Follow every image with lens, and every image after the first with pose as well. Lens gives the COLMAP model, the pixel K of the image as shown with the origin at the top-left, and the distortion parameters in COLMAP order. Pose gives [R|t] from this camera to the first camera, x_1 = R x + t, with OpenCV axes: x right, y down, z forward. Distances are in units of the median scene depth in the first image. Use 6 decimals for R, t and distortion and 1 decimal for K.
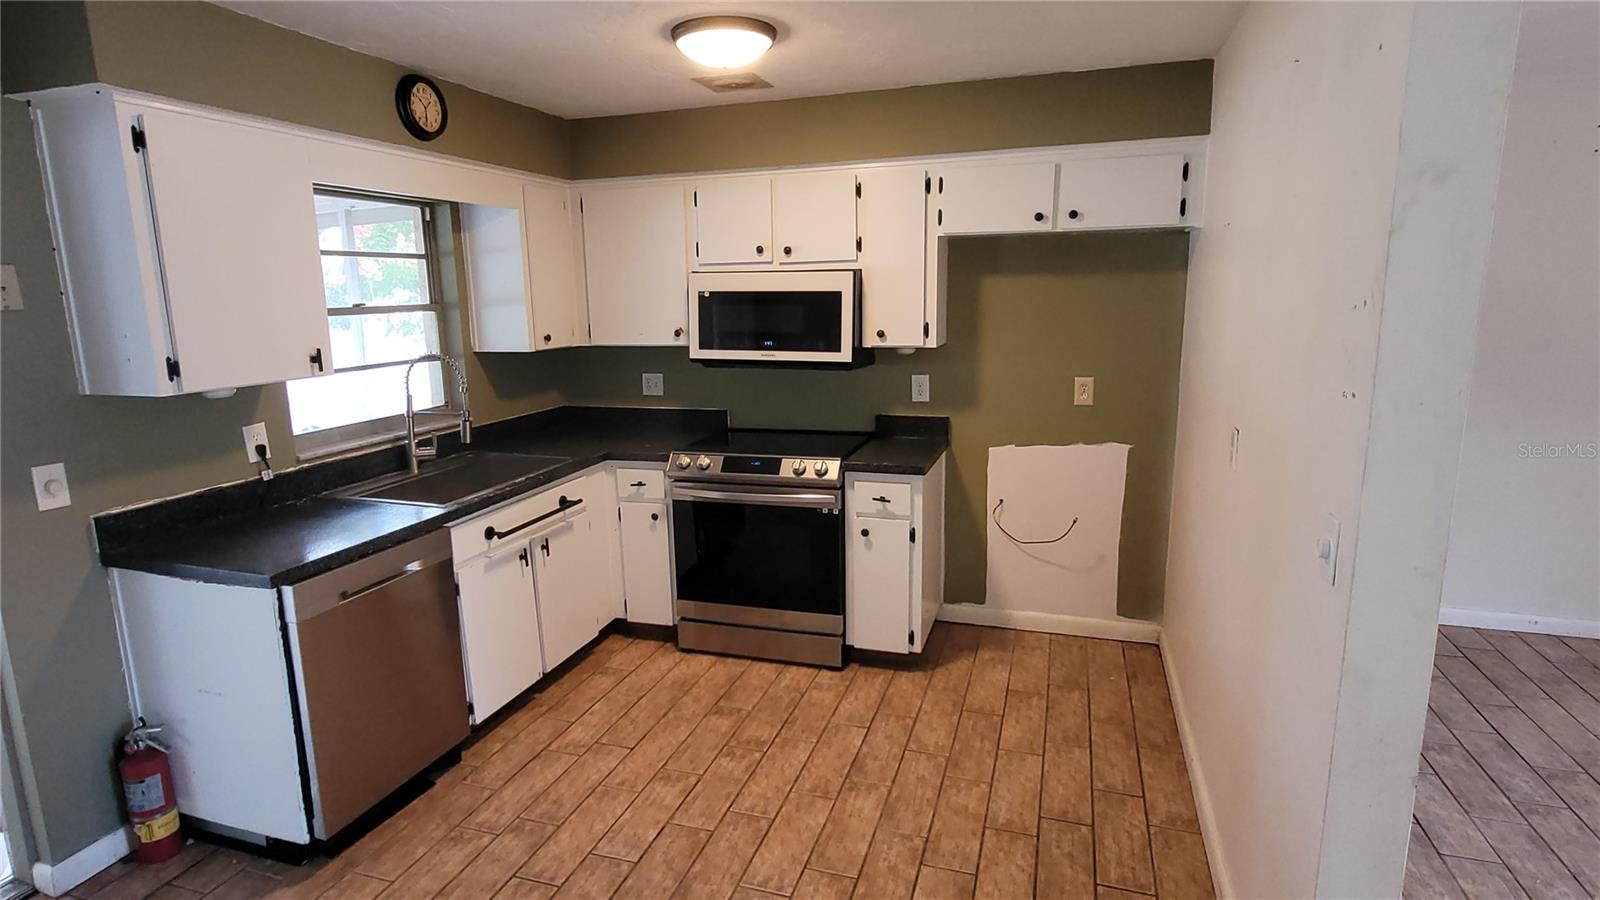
lens RADIAL K [[833.0, 0, 790.1], [0, 833.0, 445.0], [0, 0, 1]] dist [-0.004893, 0.001295]
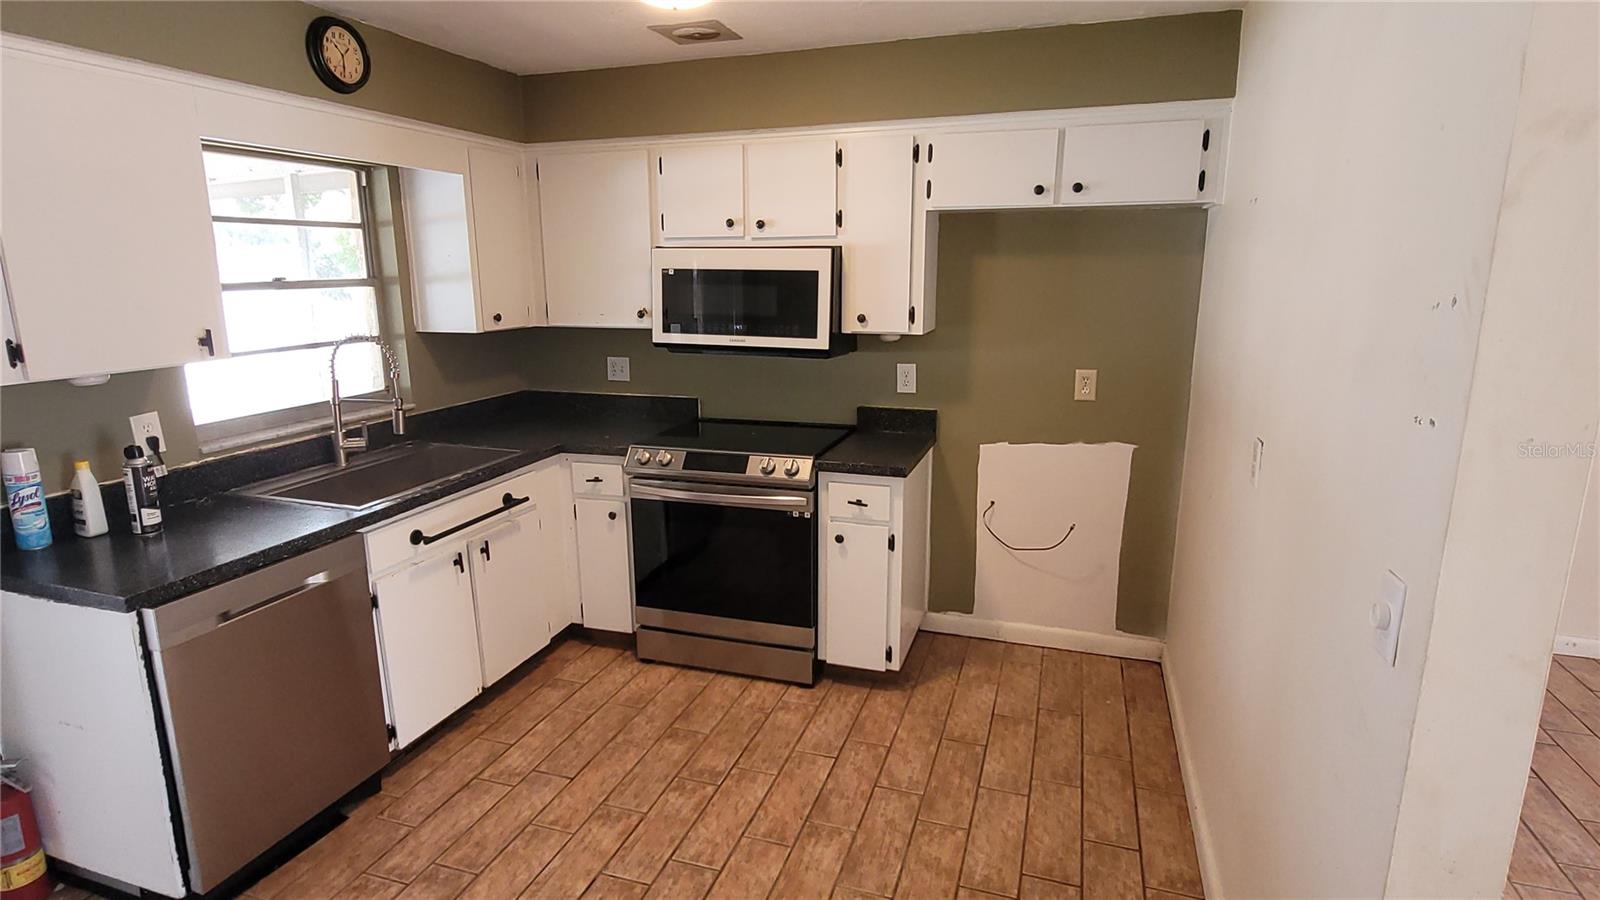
lens RADIAL K [[833.0, 0, 789.8], [0, 833.0, 445.4], [0, 0, 1]] dist [-0.004893, 0.001295]
pose [[0.999885, 0.014415, -0.004673, 0.040676], [-0.014278, 0.999502, 0.028152, -0.022224], [0.005076, -0.028082, 0.999593, 0.101363]]
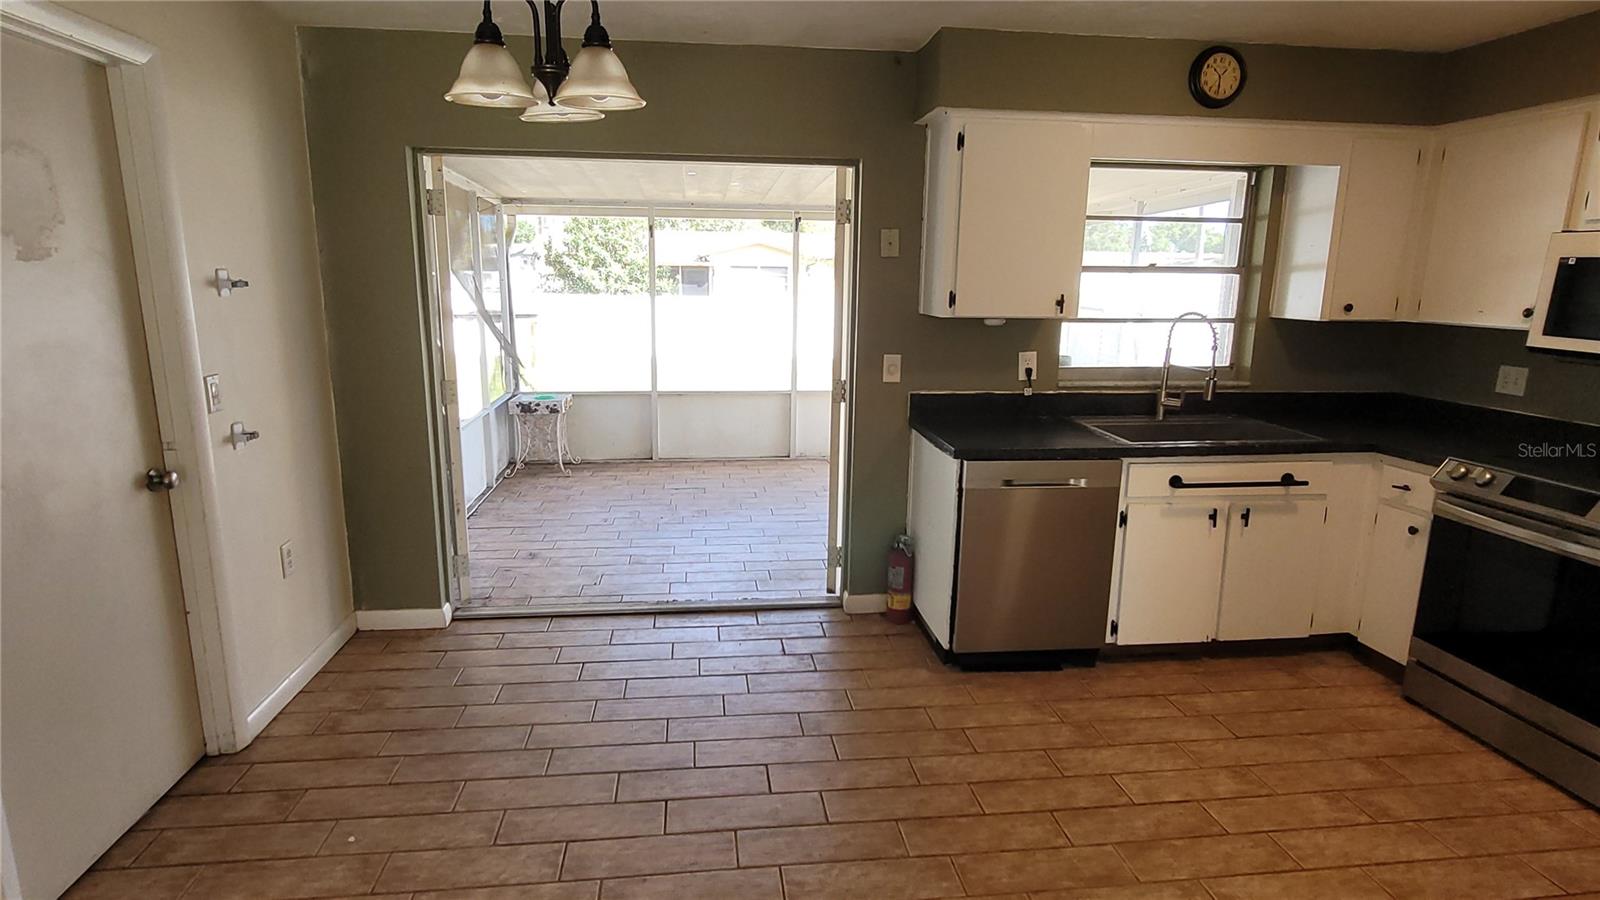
lens RADIAL K [[833.0, 0, 790.2], [0, 833.0, 446.3], [0, 0, 1]] dist [-0.004893, 0.001295]
pose [[0.423968, 0.208520, -0.881346, 0.326321], [-0.186486, 0.972381, 0.140349, 0.004852], [0.886270, 0.104855, 0.451145, 0.080528]]
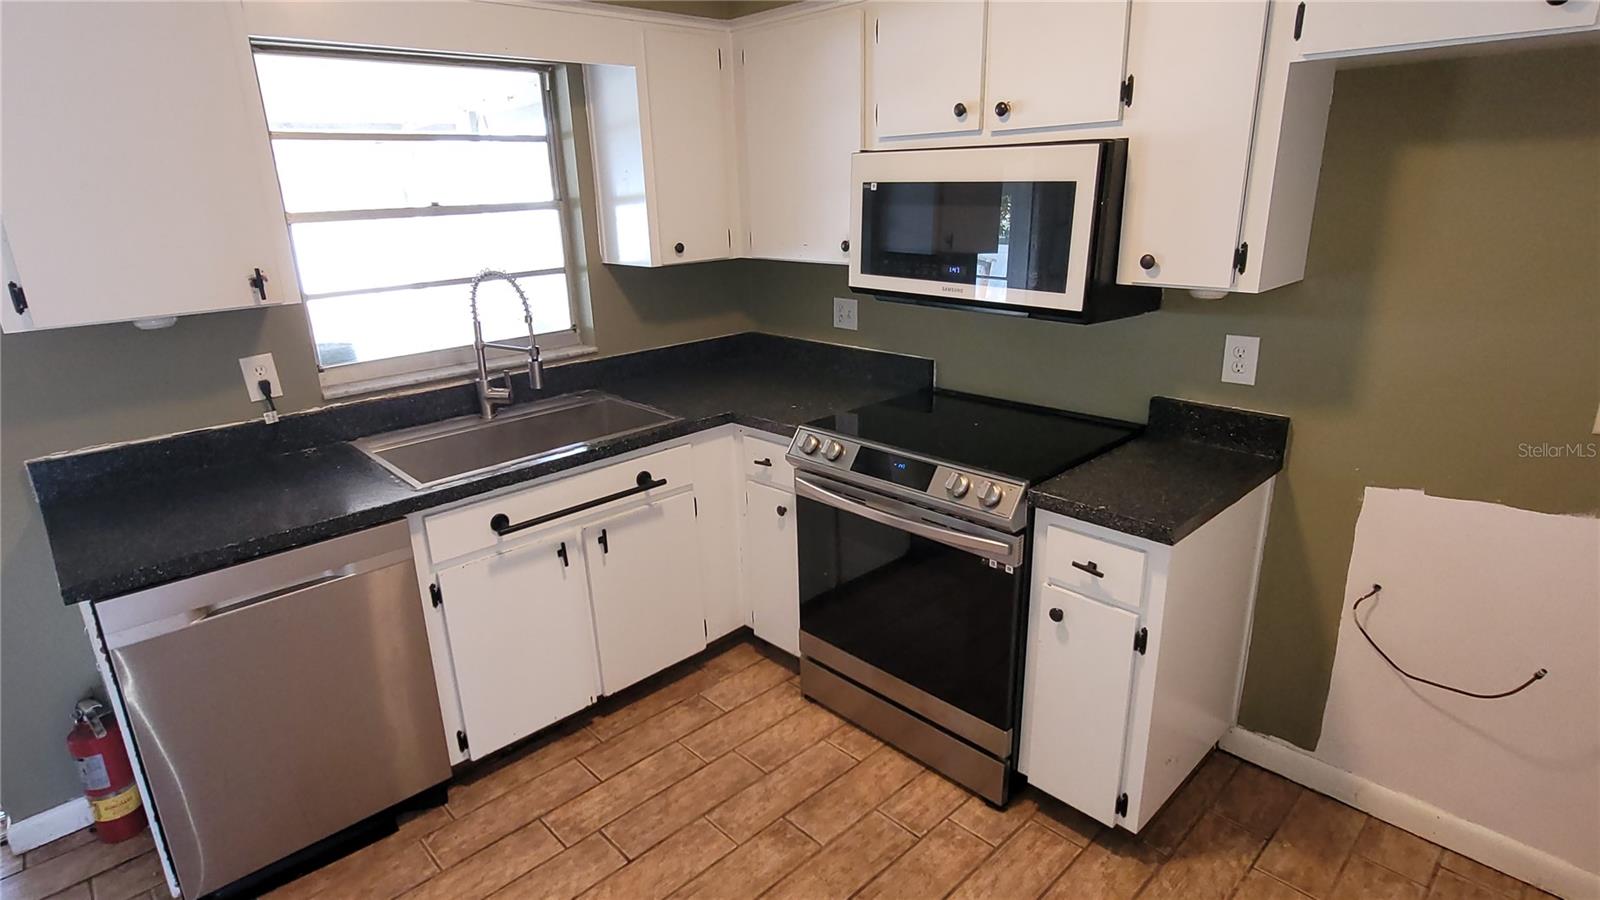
lens RADIAL K [[833.0, 0, 788.9], [0, 833.0, 446.3], [0, 0, 1]] dist [-0.004893, 0.001295]
pose [[0.880799, 0.136909, -0.453264, 0.179975], [-0.075288, 0.985601, 0.151401, -0.086700], [0.467466, -0.099228, 0.878424, 0.439410]]
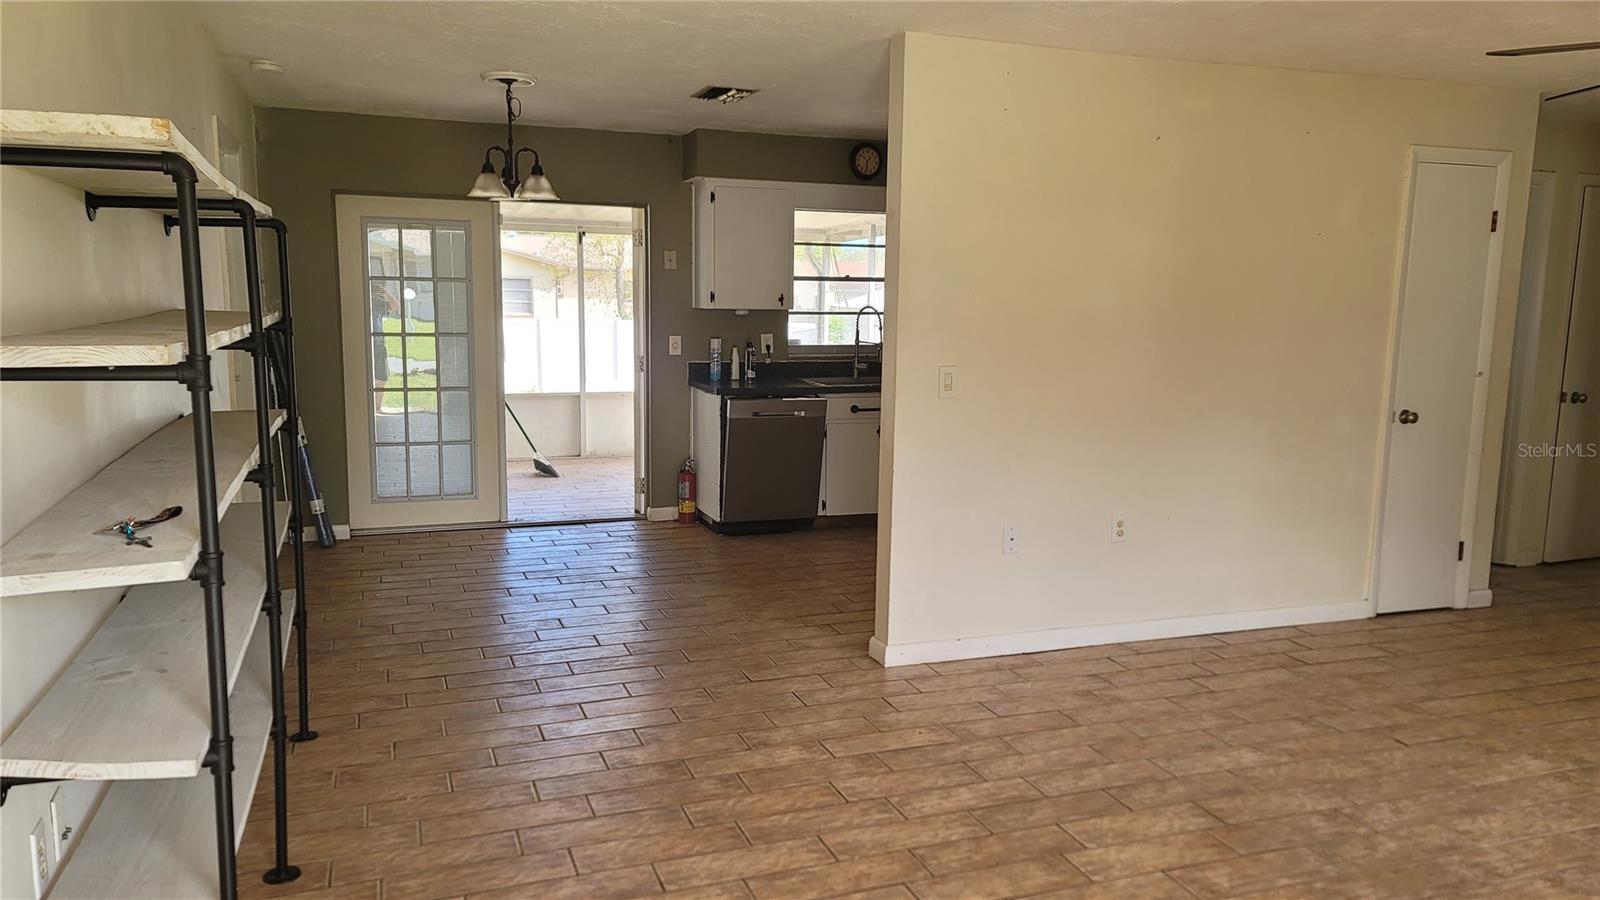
lens RADIAL K [[1147.3, 0, 815.9], [0, 1147.3, 467.6], [0, 0, 1]] dist [0.058263, -0.032501]
pose [[0.632850, 0.144303, -0.760709, 1.286826], [-0.168849, 0.984554, 0.046296, 0.118569], [0.755639, 0.099146, 0.647440, -0.523316]]
